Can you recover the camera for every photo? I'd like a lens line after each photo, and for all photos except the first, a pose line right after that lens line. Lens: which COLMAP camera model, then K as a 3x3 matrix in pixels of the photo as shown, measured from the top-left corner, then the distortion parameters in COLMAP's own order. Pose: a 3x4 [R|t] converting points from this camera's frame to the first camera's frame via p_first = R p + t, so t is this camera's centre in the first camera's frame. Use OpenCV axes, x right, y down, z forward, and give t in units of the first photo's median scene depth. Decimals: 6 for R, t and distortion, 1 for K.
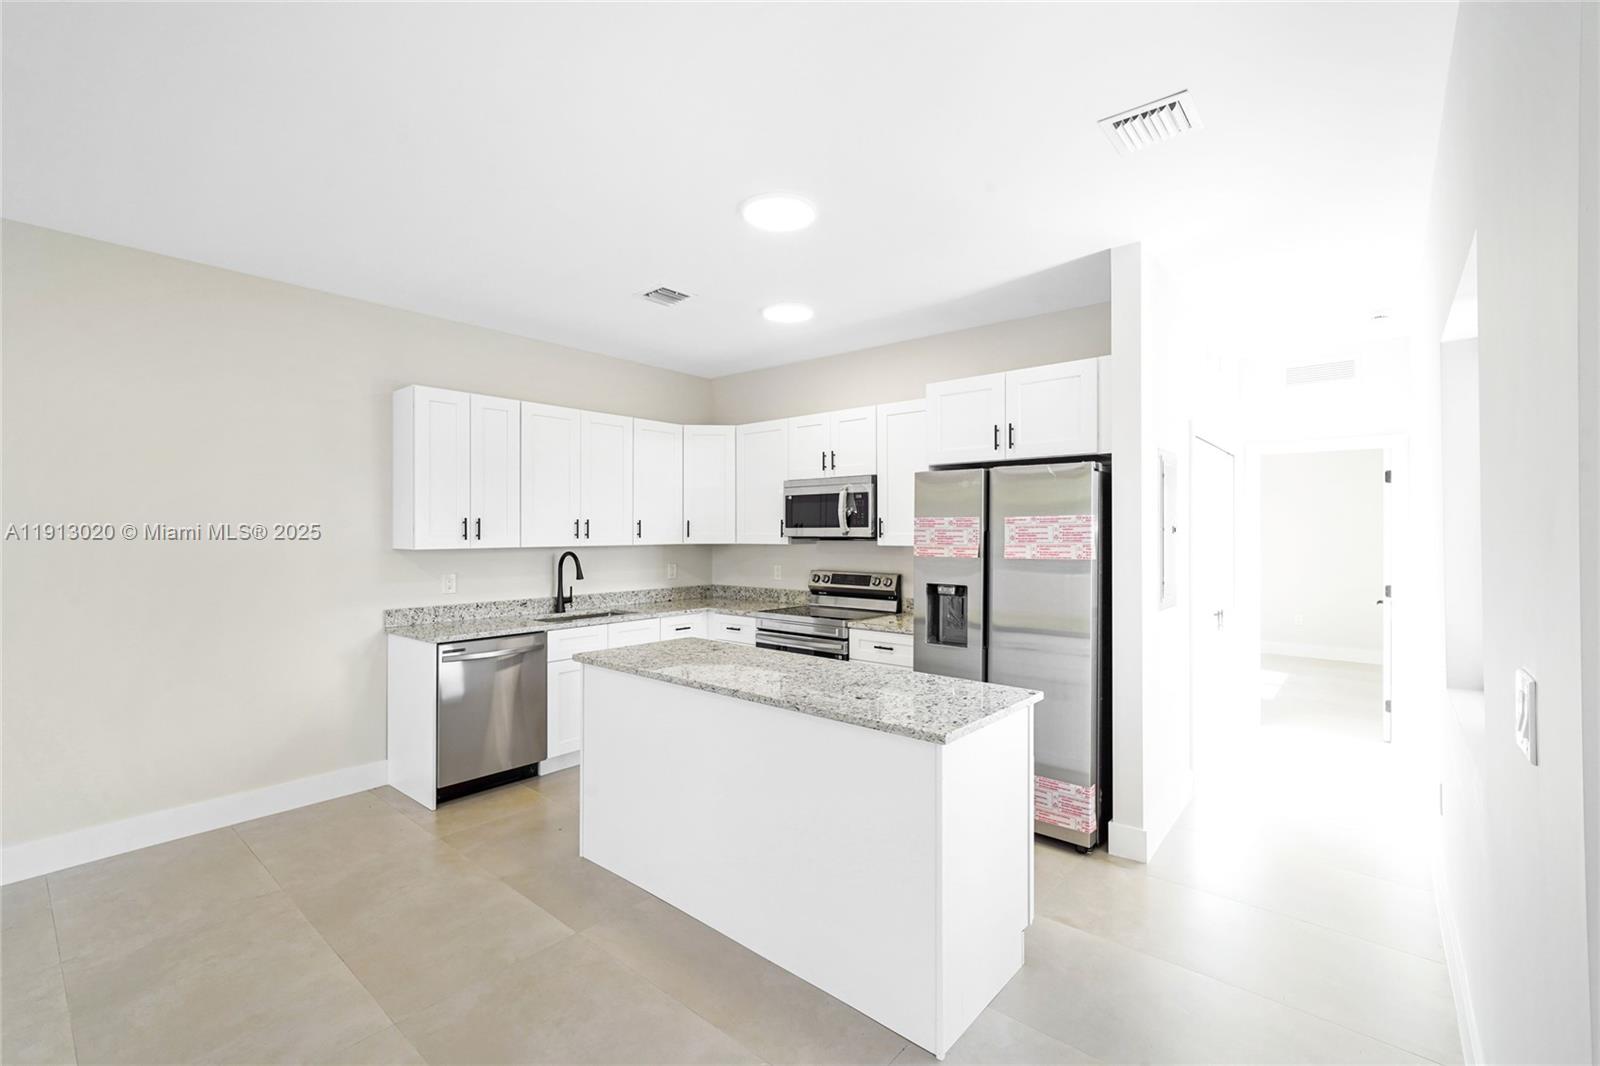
lens RADIAL K [[692.7, 0, 807.9], [0, 692.7, 529.0], [0, 0, 1]] dist [-0.007980, 0.005726]
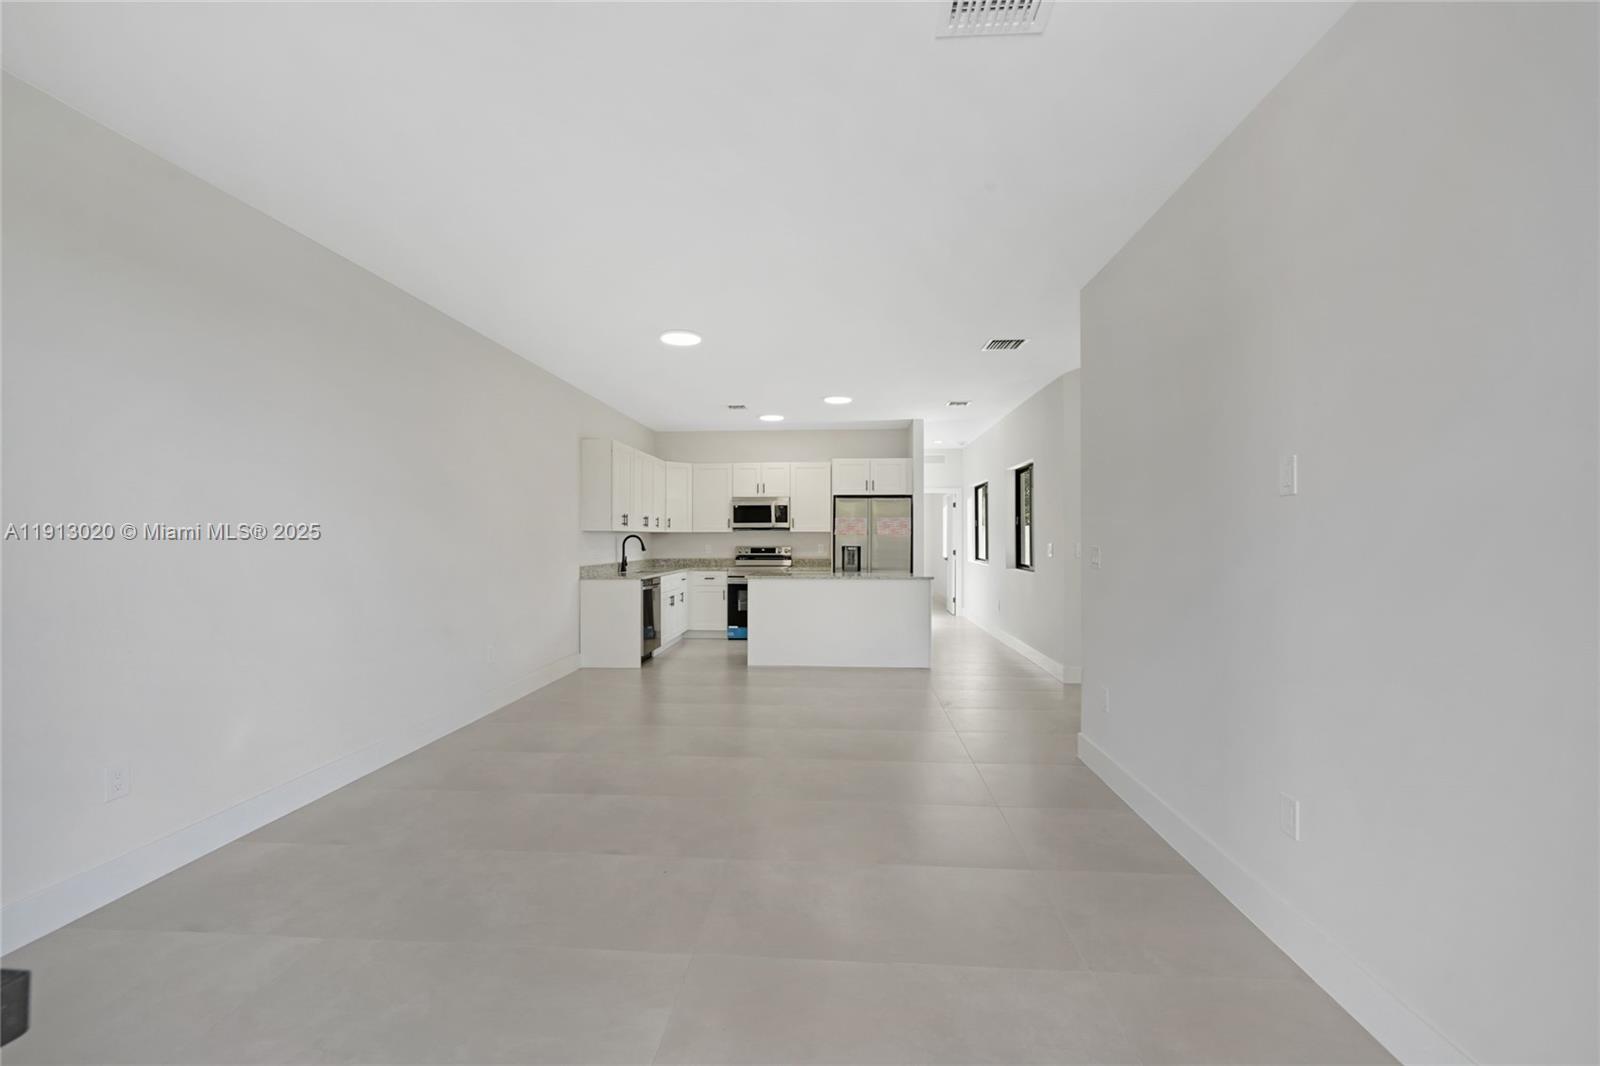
lens RADIAL K [[675.8, 0, 808.8], [0, 675.8, 520.9], [0, 0, 1]] dist [-0.002266, 0.000145]
pose [[0.805385, 0.014674, 0.592571, -1.109515], [-0.003060, 0.999783, -0.020599, 0.035245], [-0.592744, 0.014777, 0.805255, -0.670389]]
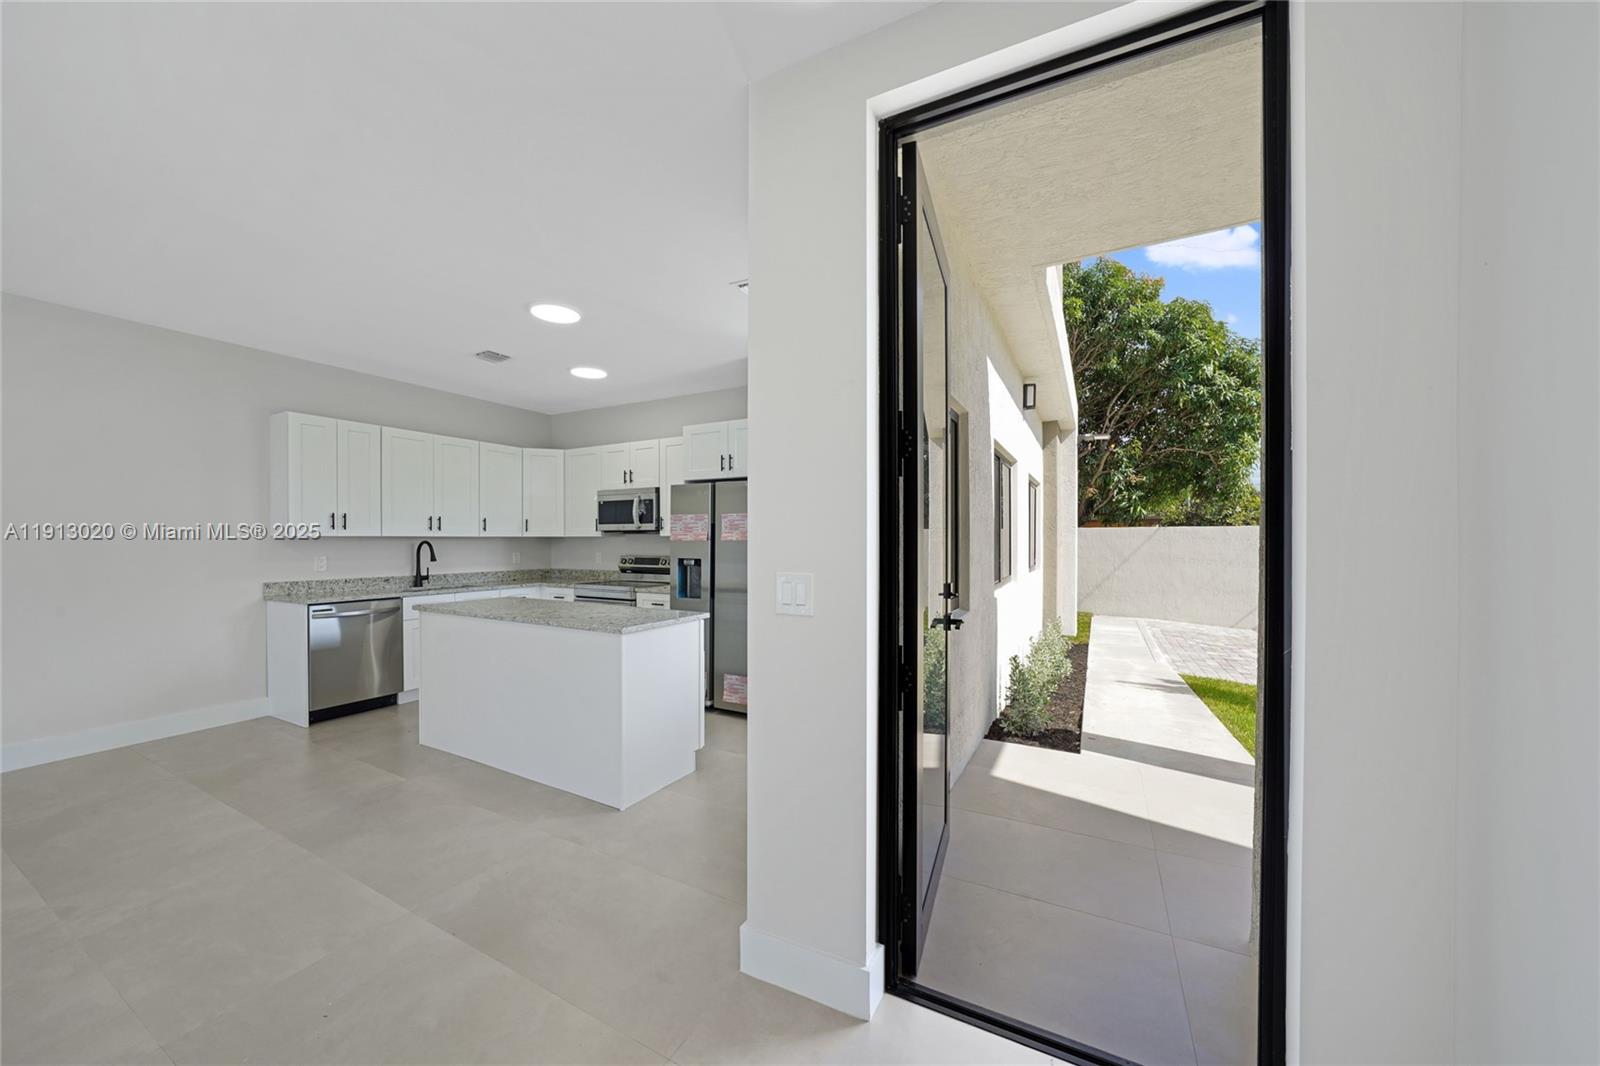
lens RADIAL K [[572.1, 0, 802.1], [0, 572.1, 545.5], [0, 0, 1]] dist [-0.006141, 0.000126]
pose [[0.979989, -0.000855, 0.199049, 0.166121], [-0.001839, 0.999909, 0.013348, 0.029167], [-0.199042, -0.013447, 0.979899, -0.247958]]
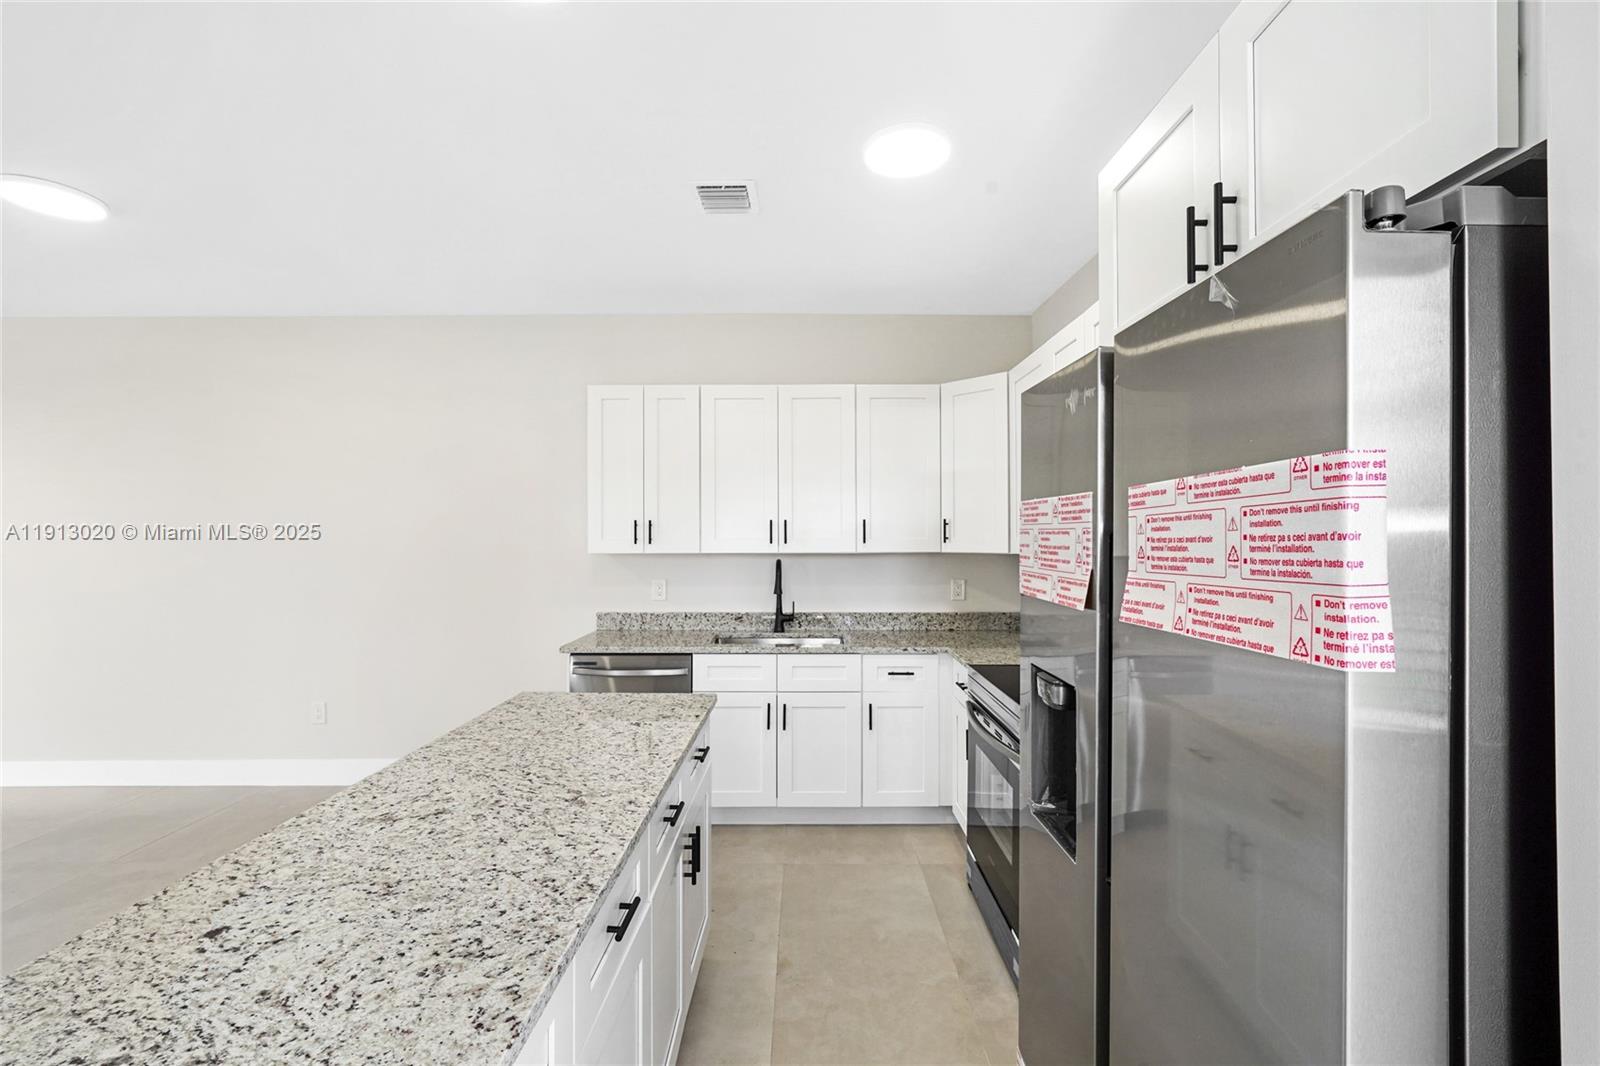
lens RADIAL K [[692.7, 0, 806.5], [0, 692.7, 531.9], [0, 0, 1]] dist [-0.007980, 0.005726]
pose [[0.642669, -0.003920, -0.766134, 0.348358], [0.003164, 0.999992, -0.002463, 0.002400], [0.766138, -0.000841, 0.642676, 0.561640]]
